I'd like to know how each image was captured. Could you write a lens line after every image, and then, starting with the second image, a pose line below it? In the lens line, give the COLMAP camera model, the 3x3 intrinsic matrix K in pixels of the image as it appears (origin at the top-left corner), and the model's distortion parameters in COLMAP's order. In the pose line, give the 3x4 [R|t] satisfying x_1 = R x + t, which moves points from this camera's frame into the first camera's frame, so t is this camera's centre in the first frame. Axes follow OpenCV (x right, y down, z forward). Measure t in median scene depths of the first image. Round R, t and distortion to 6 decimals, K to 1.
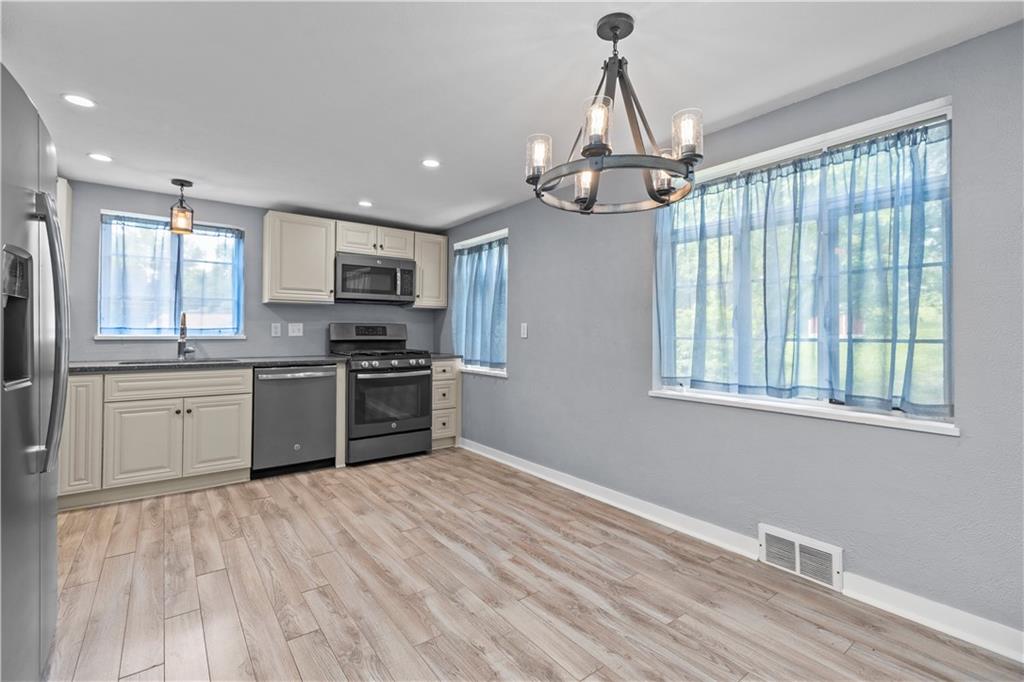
lens RADIAL K [[465.8, 0, 513.6], [0, 465.8, 326.5], [0, 0, 1]] dist [0.002479, -0.000608]
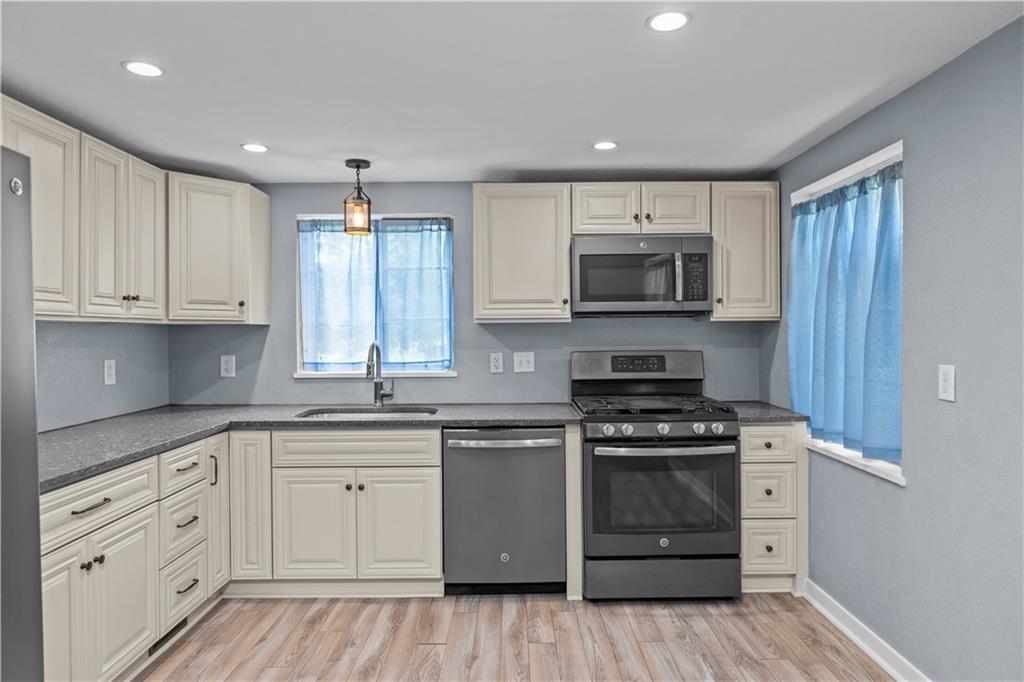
lens RADIAL K [[624.6, 0, 511.7], [0, 624.6, 333.4], [0, 0, 1]] dist [-0.007310, 0.003724]
pose [[0.798005, -0.009374, -0.602578, 0.049926], [0.021280, 0.999694, 0.012630, -0.052464], [0.602275, -0.022902, 0.797960, 0.353419]]
